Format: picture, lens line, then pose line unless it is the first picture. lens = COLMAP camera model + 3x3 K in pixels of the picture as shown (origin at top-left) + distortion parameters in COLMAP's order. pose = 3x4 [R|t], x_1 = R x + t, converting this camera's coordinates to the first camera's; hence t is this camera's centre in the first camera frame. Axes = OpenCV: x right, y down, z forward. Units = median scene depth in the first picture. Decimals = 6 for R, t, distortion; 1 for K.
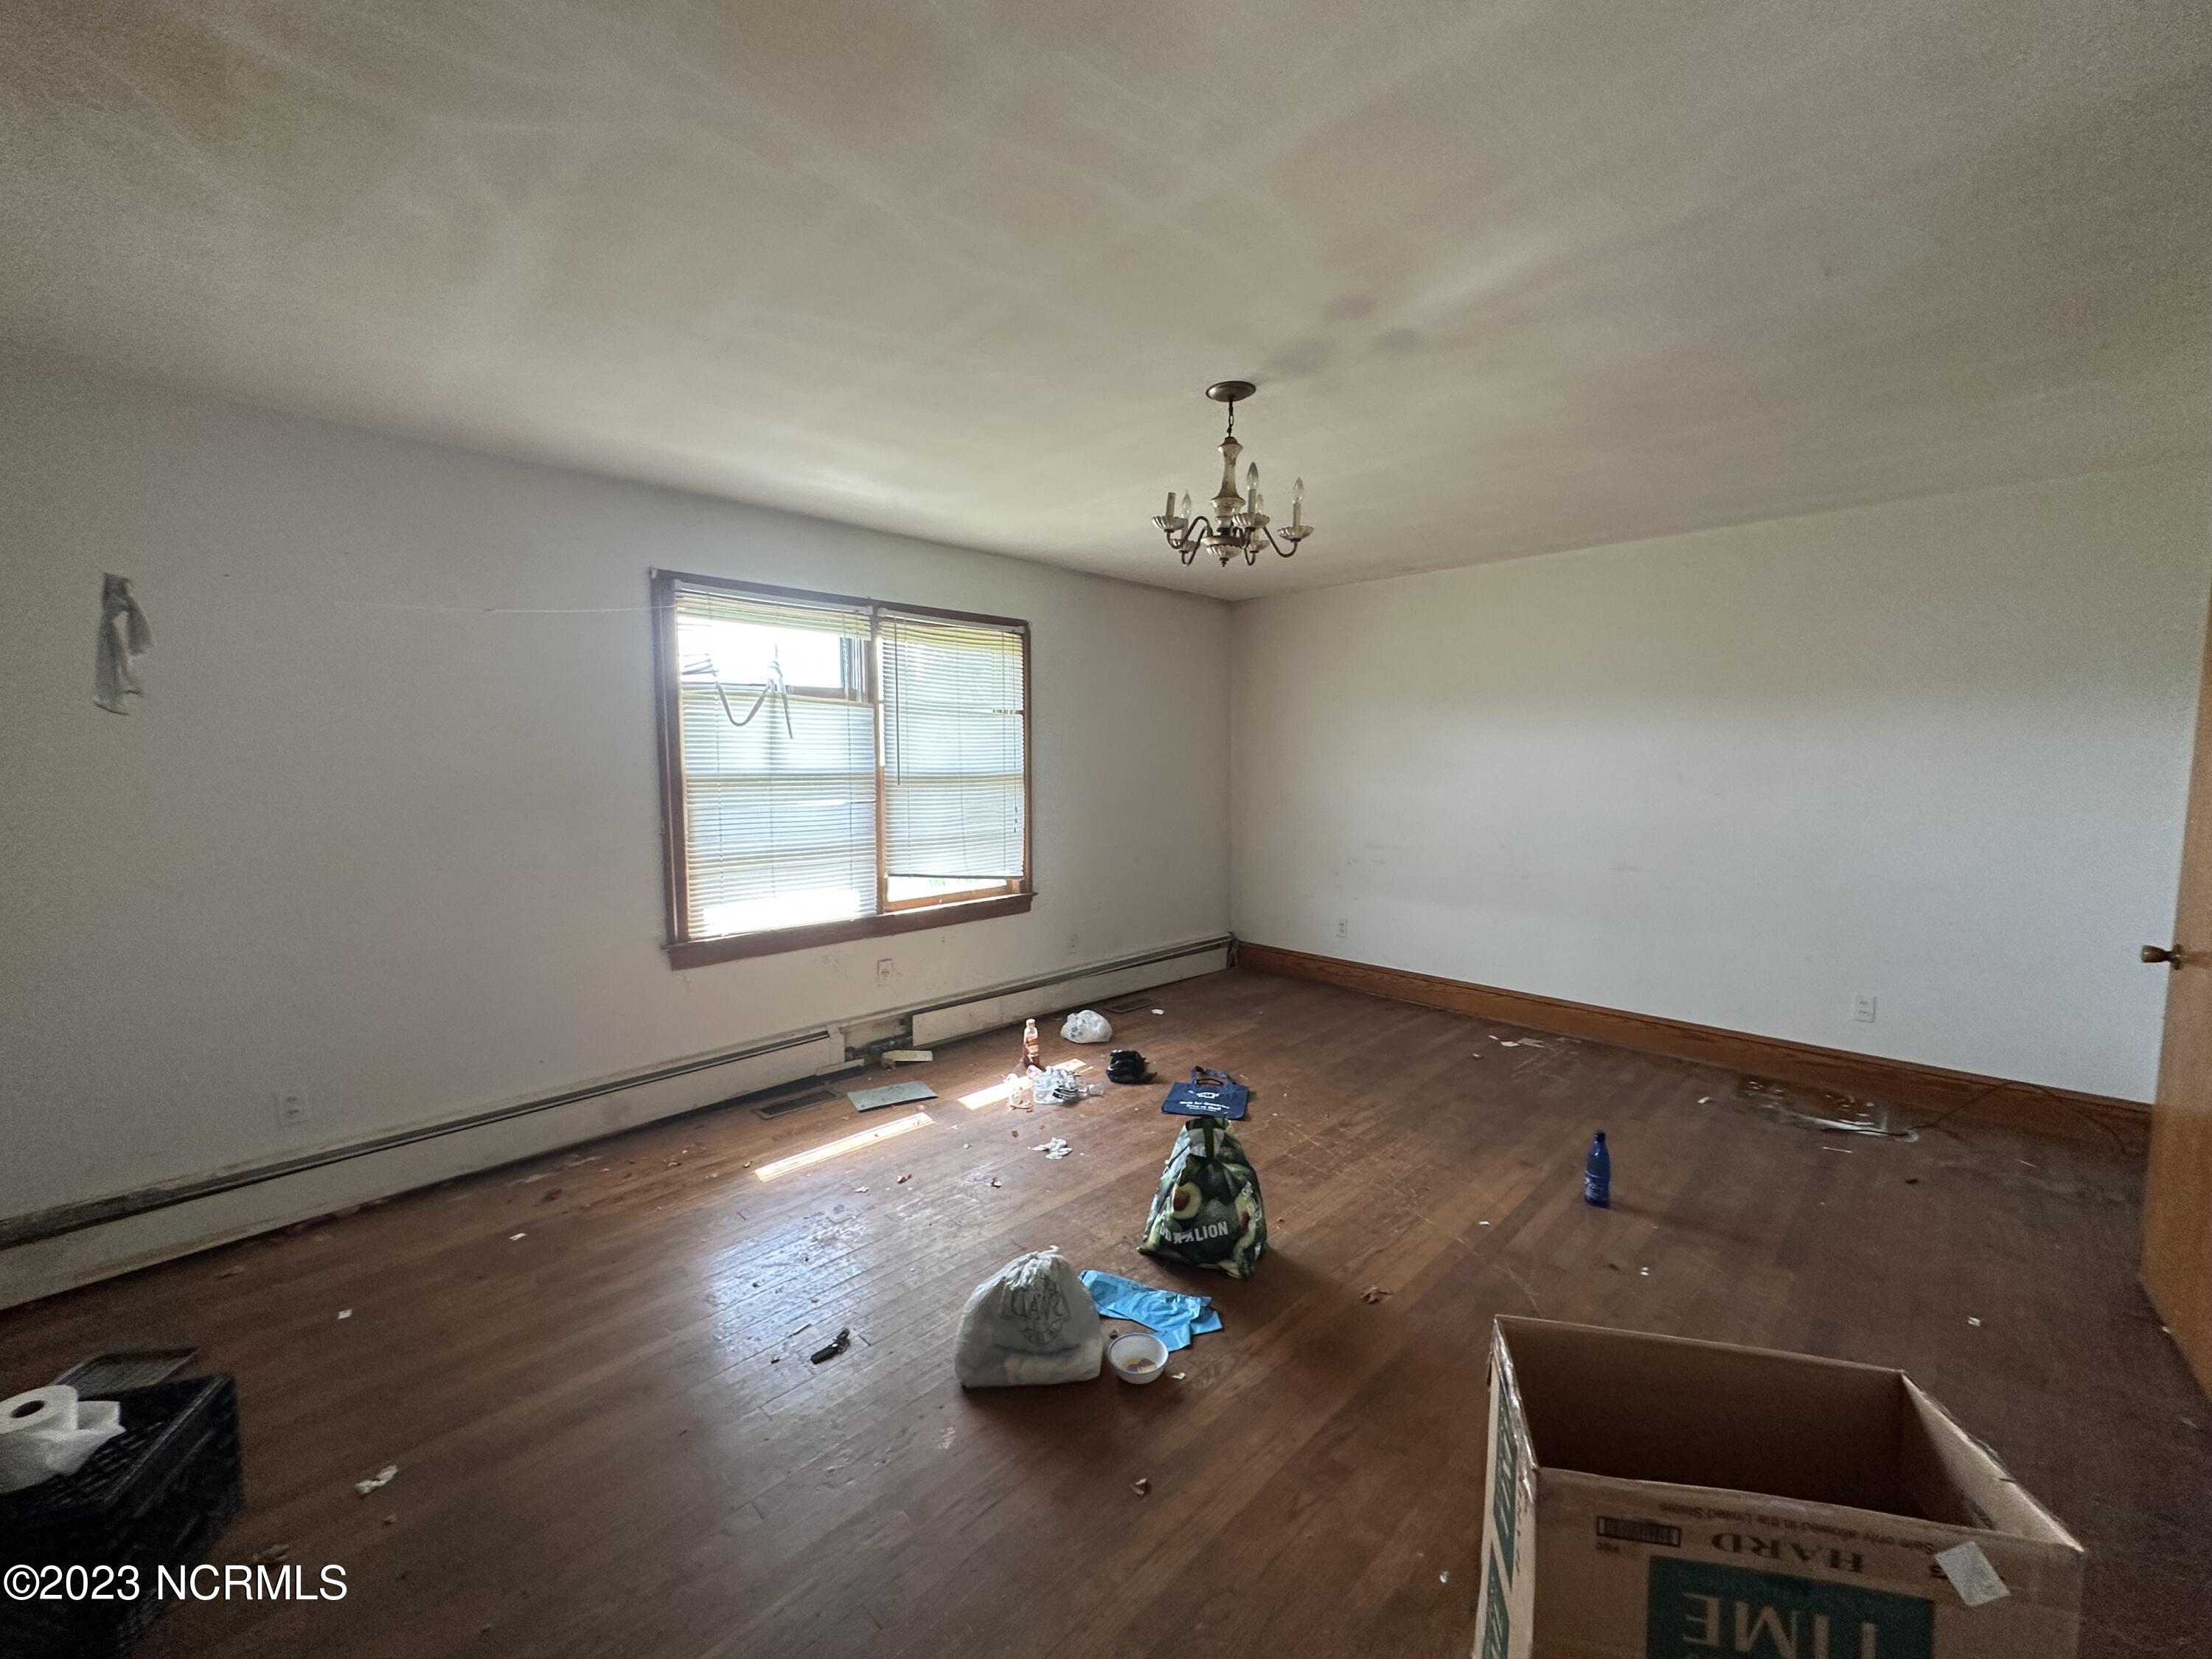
lens RADIAL K [[886.7, 0, 1101.2], [0, 886.7, 834.1], [0, 0, 1]] dist [0.002024, 0.000231]
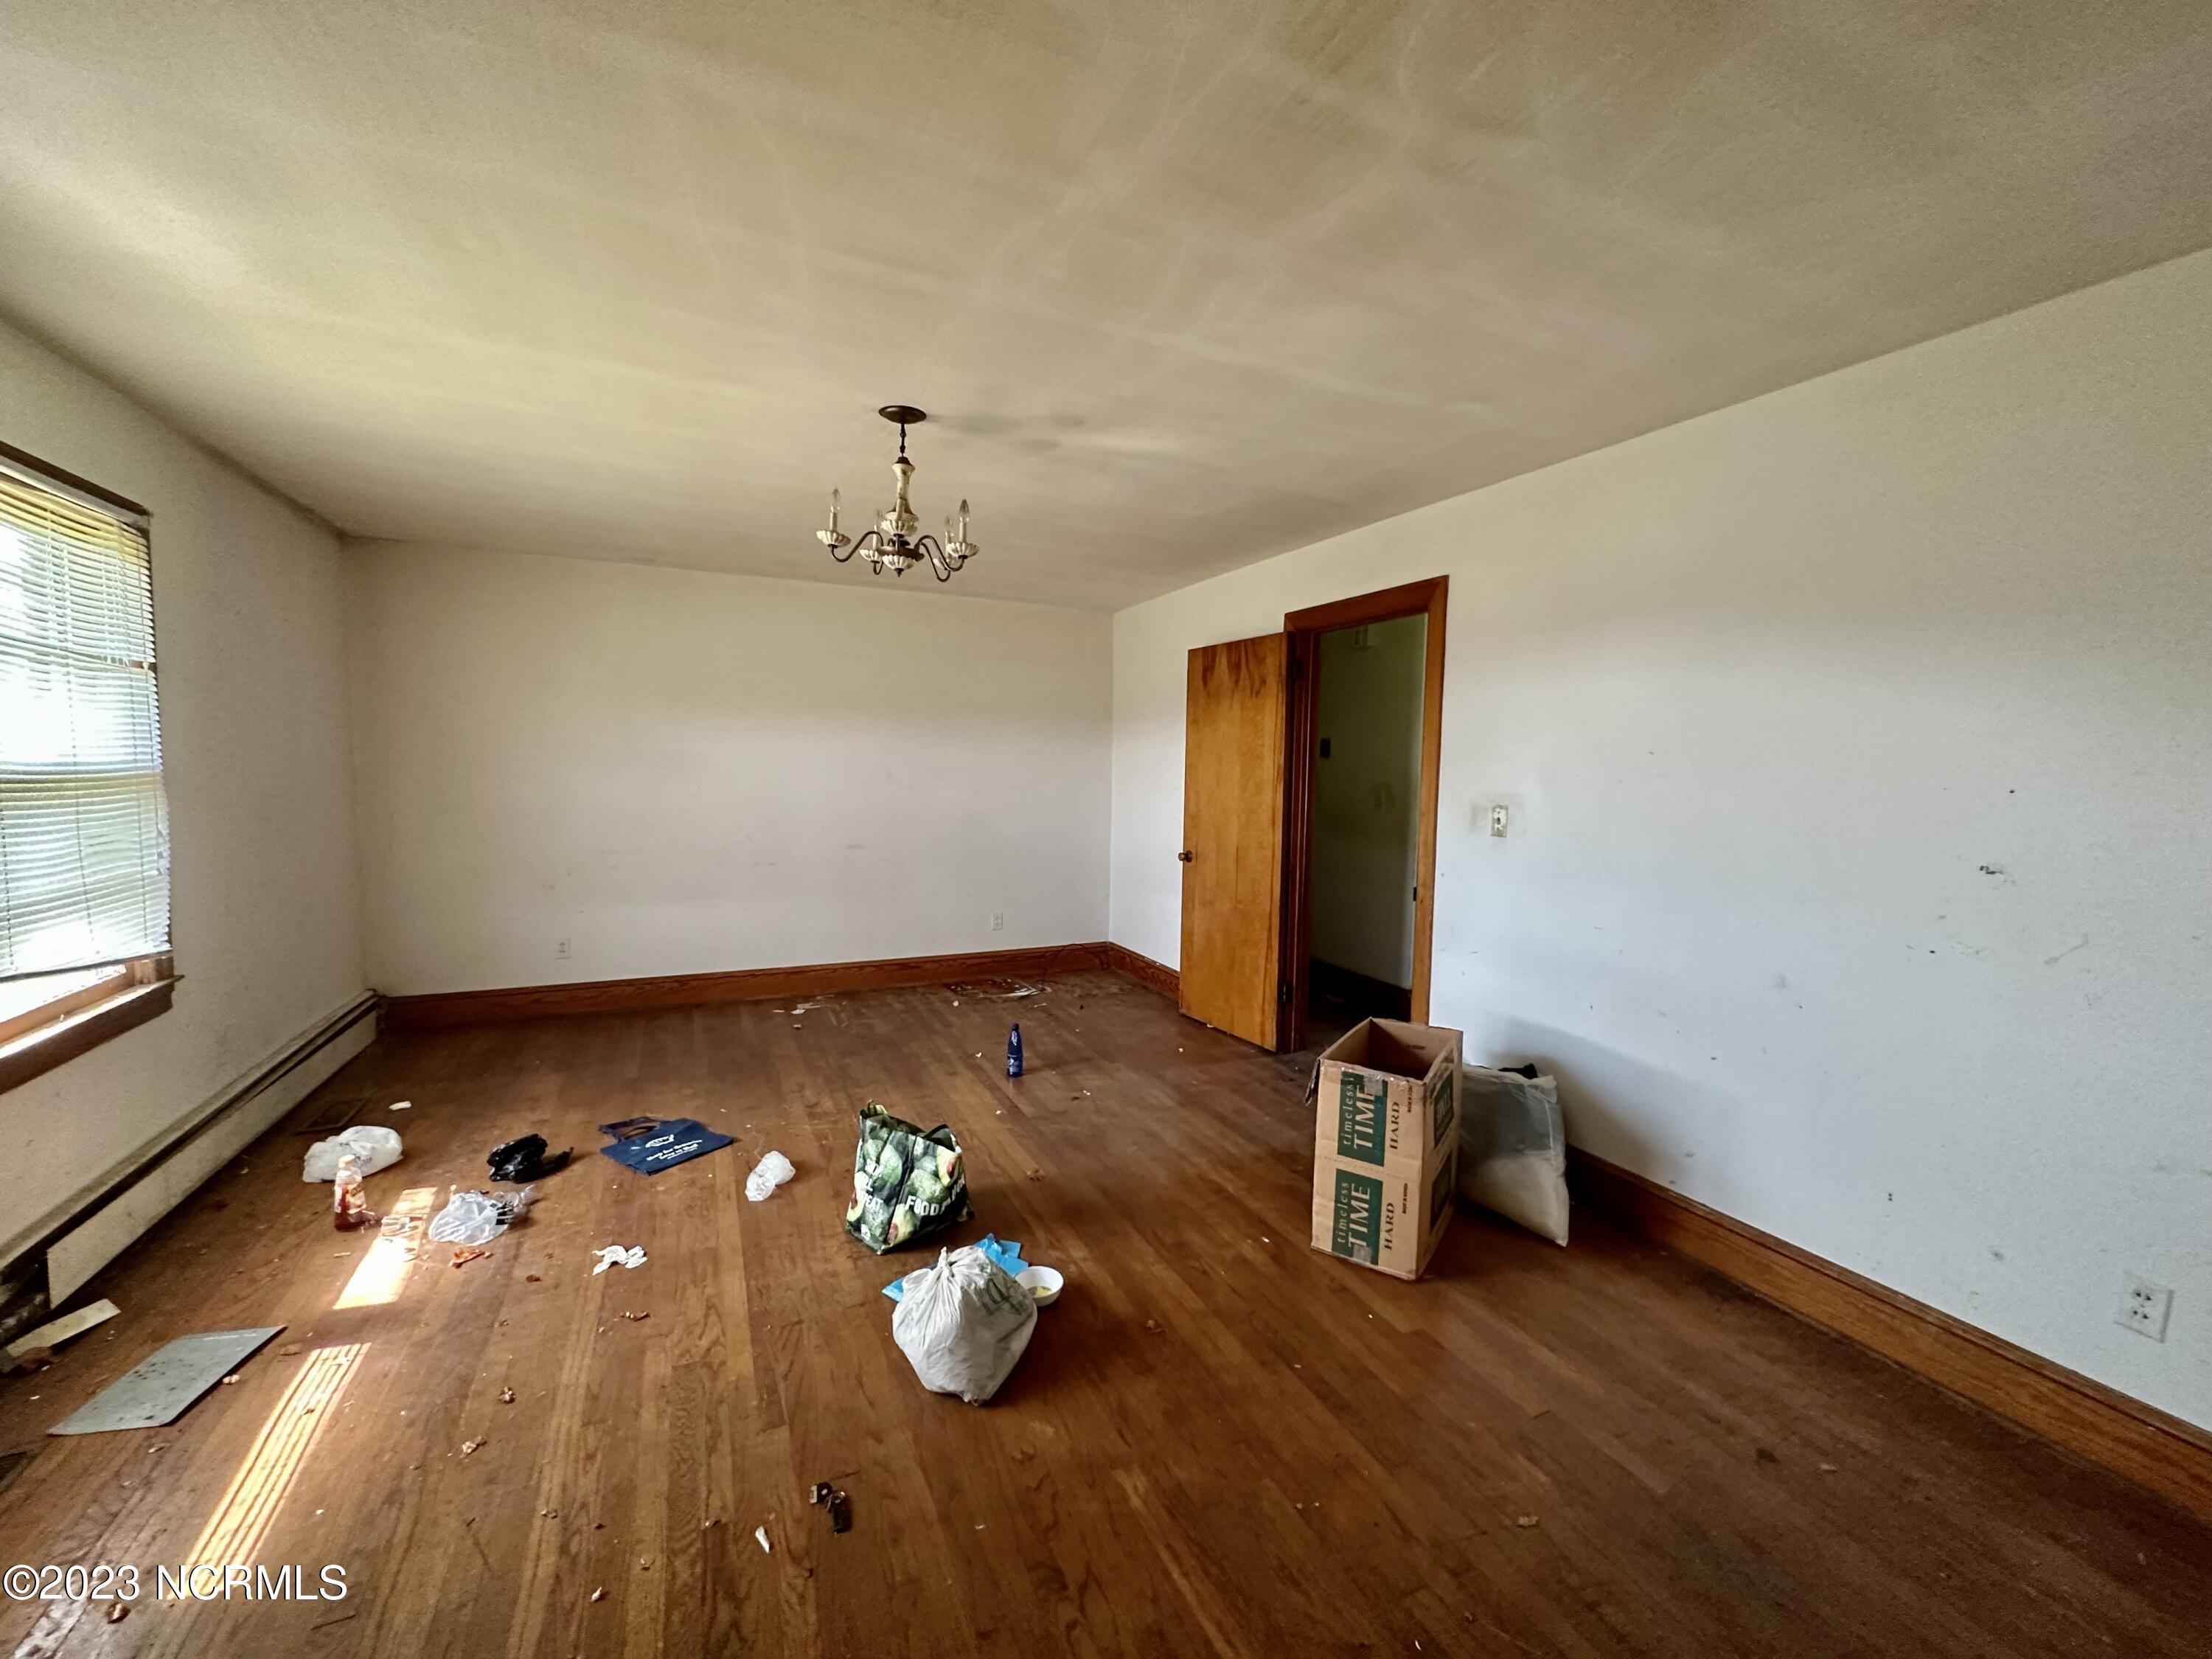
lens RADIAL K [[893.8, 0, 1106.0], [0, 893.8, 829.5], [0, 0, 1]] dist [0.000254, 0.000221]
pose [[0.333626, -0.062298, 0.940645, -0.536756], [0.067361, 0.996839, 0.042129, -0.017413], [-0.940296, 0.049308, 0.336768, 0.280777]]
